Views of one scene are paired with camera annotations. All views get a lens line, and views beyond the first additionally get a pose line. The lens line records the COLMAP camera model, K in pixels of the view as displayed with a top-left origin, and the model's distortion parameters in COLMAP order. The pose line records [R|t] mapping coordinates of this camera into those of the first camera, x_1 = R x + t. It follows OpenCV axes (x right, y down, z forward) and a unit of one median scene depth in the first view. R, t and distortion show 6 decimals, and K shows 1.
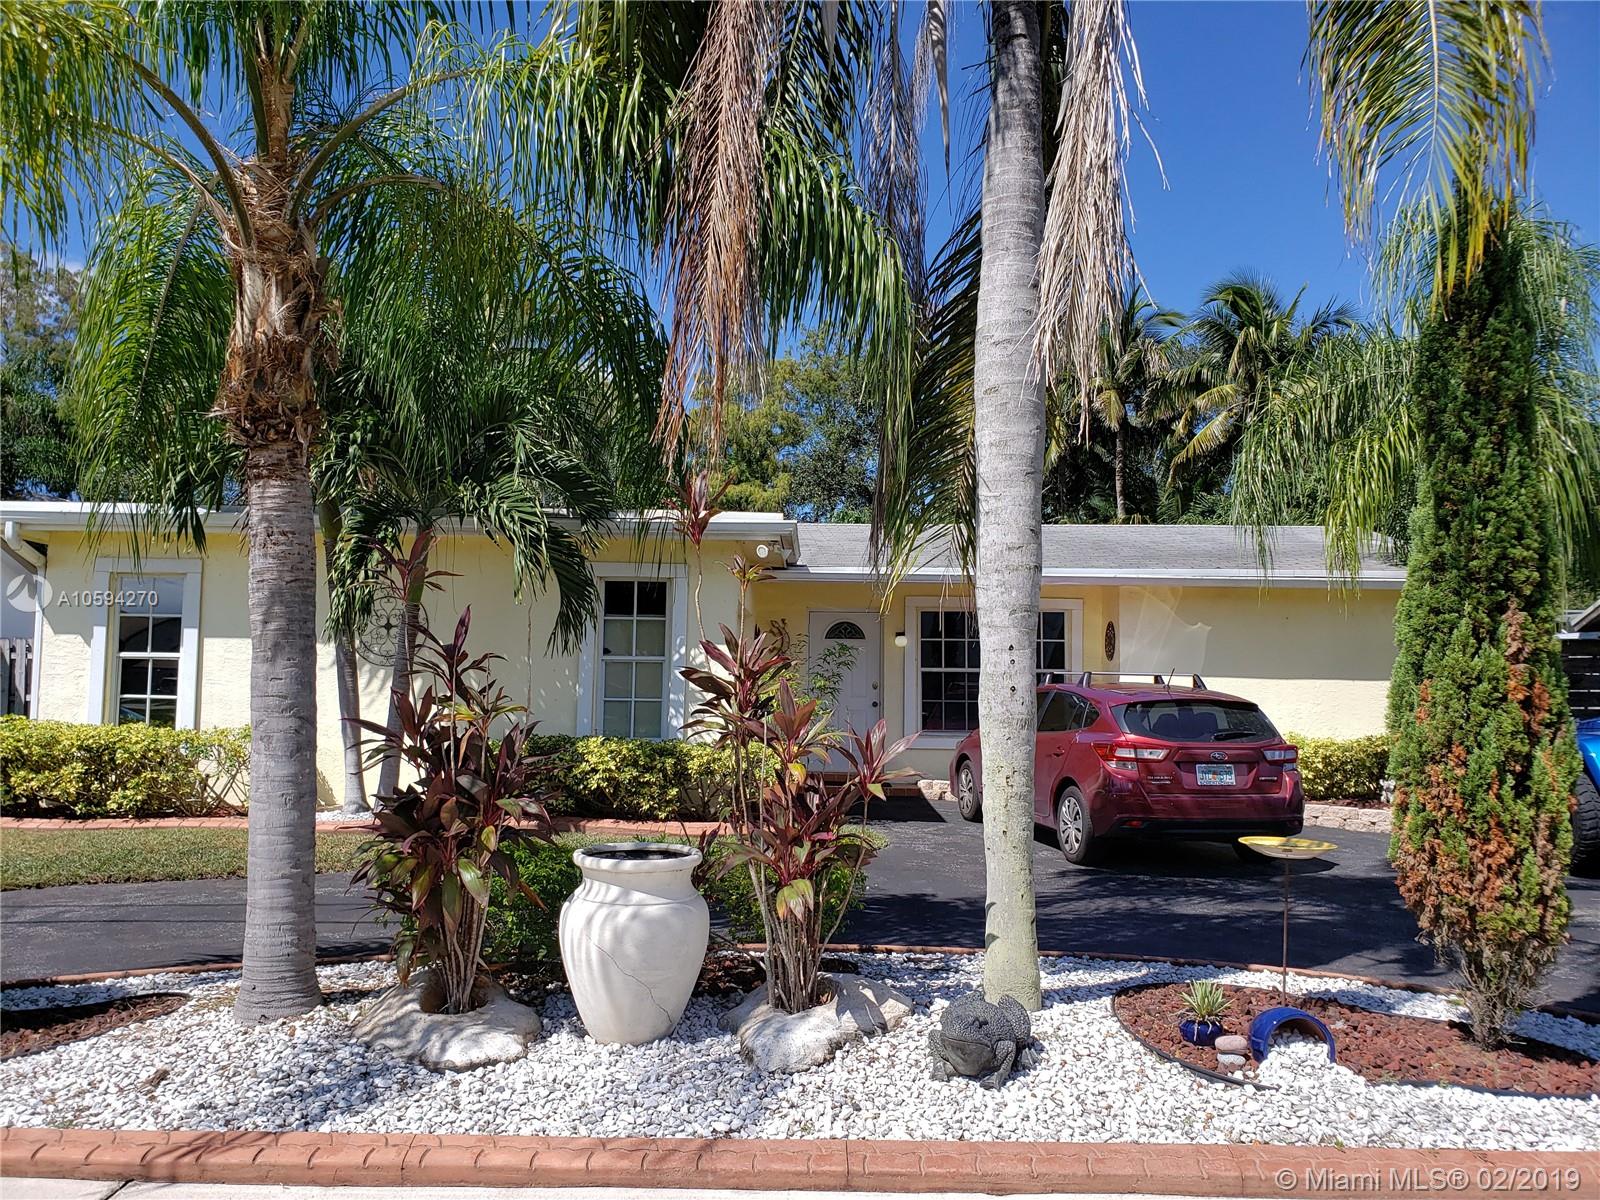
lens RADIAL K [[1211.3, 0, 800.0], [0, 1211.3, 600.0], [0, 0, 1]] dist [0.037606, -0.044259]
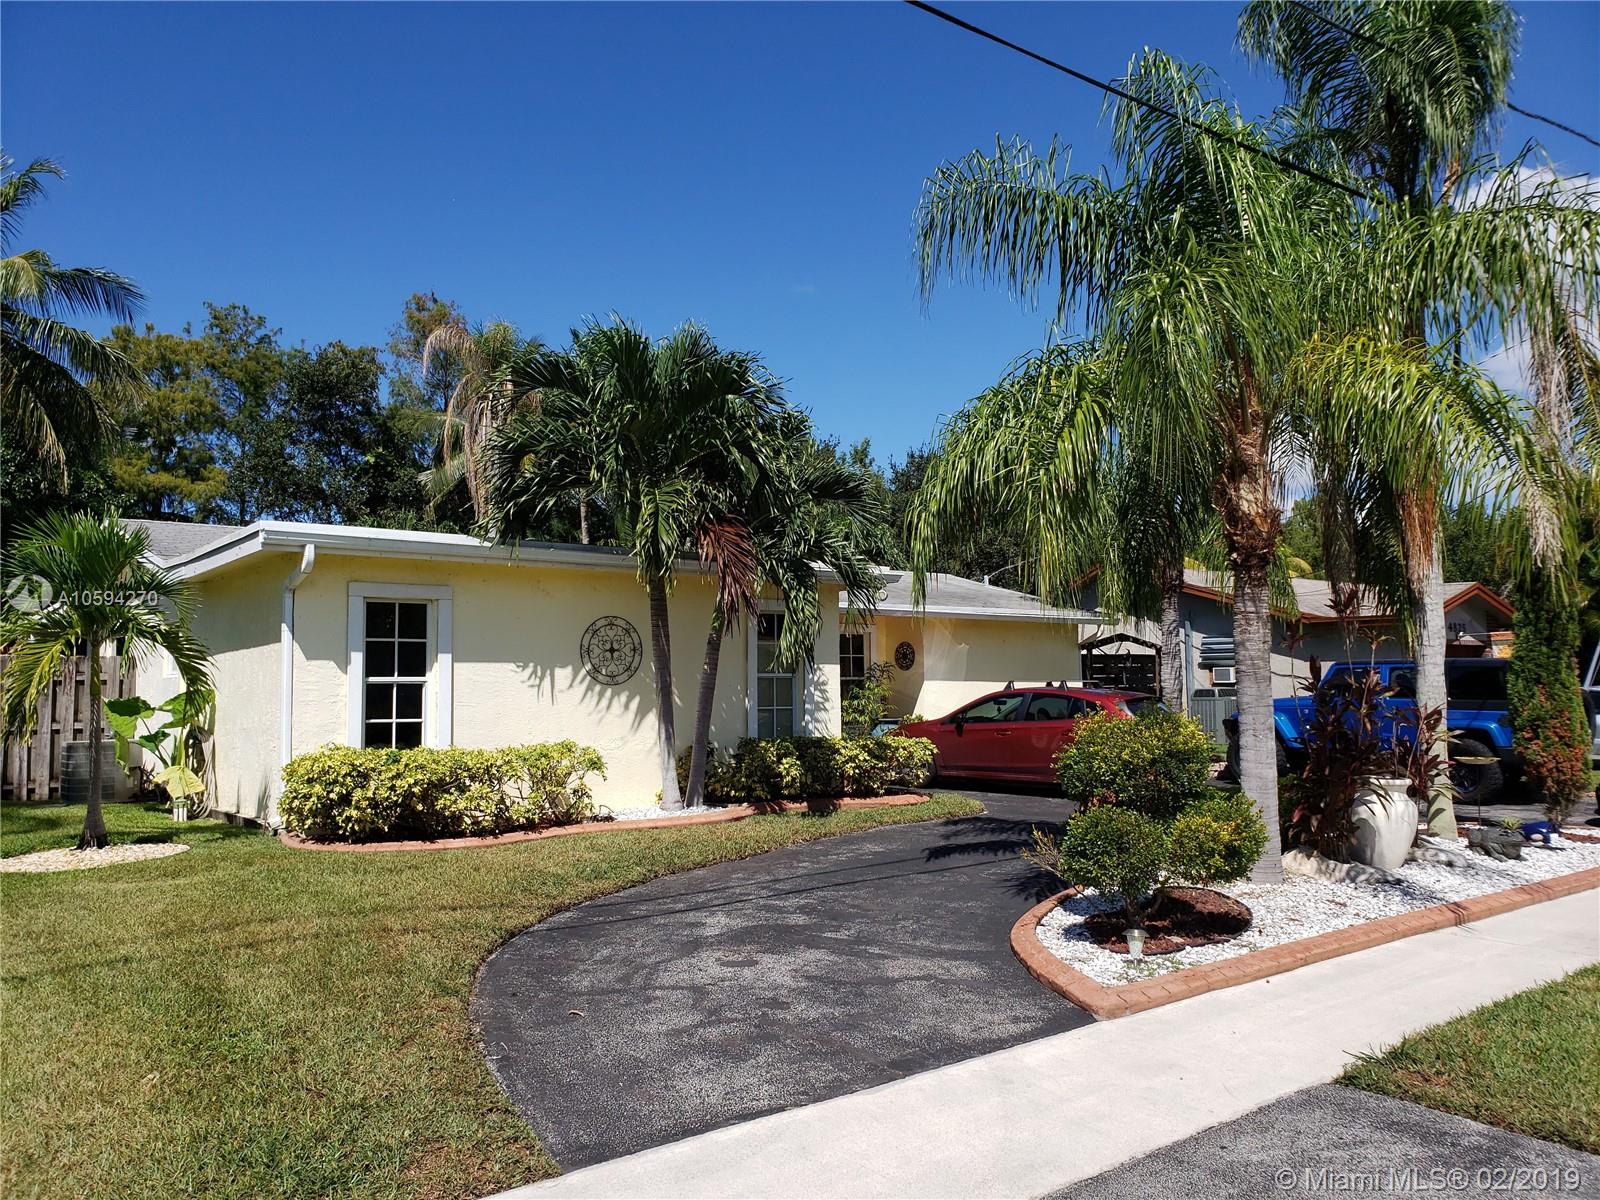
lens RADIAL K [[1211.3, 0, 800.0], [0, 1211.3, 600.0], [0, 0, 1]] dist [0.037606, -0.044259]
pose [[0.776536, 0.023897, 0.629619, -0.909557], [-0.022481, 0.999695, -0.010217, -0.017859], [-0.629671, -0.006221, 0.776837, 0.009746]]
